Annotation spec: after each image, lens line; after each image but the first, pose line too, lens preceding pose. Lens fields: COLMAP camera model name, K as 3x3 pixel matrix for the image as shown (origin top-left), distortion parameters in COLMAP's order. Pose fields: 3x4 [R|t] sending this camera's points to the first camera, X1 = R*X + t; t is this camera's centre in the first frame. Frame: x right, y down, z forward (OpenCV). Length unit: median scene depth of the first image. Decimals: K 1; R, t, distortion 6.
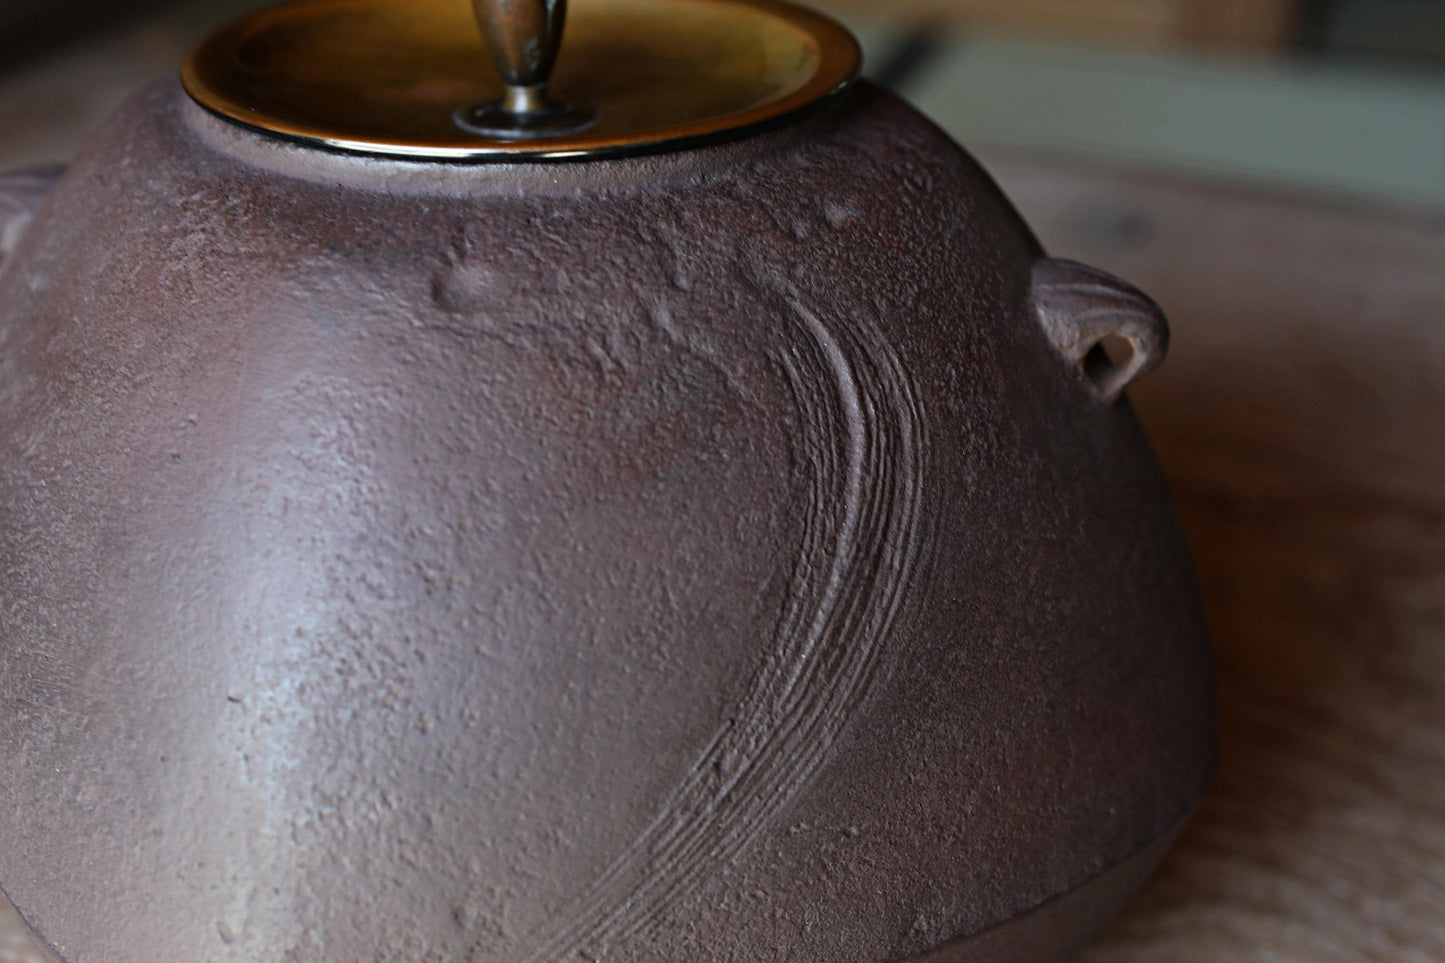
lens RADIAL K [[2374.5, 0, 722.4], [0, 2374.5, 482.6], [0, 0, 1]] dist [-0.062401, -0.071820]
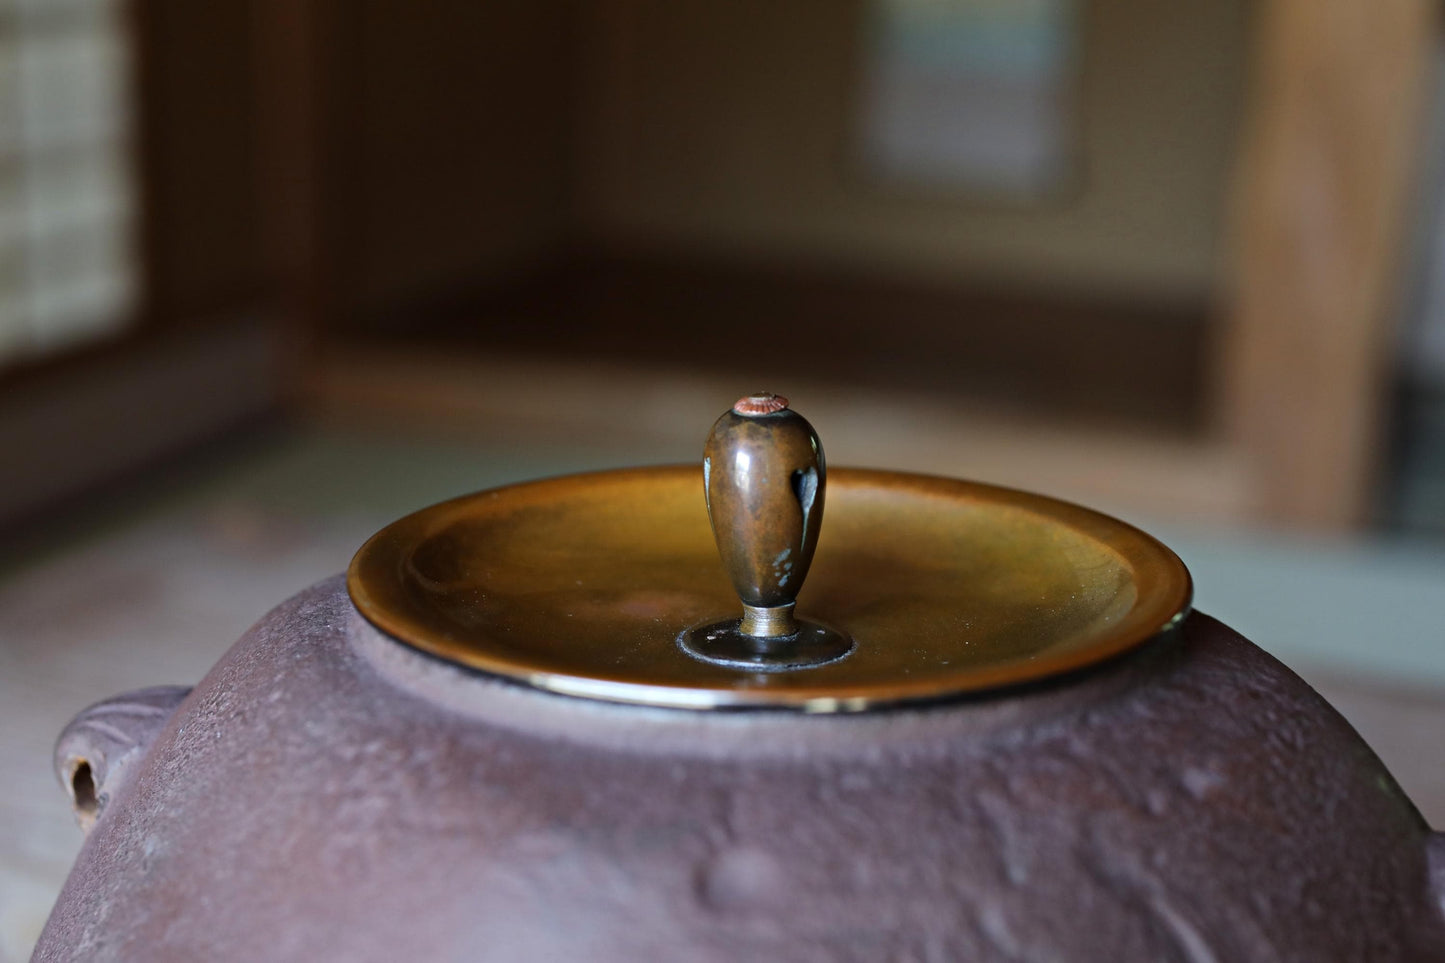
lens RADIAL K [[2417.8, 0, 725.1], [0, 2417.8, 479.2], [0, 0, 1]] dist [-0.026847, 0.282207]
pose [[0.999763, 0.010228, -0.019240, -0.089887], [-0.013818, 0.980324, -0.196912, -0.051183], [0.016848, 0.197132, 0.980232, 0.199280]]
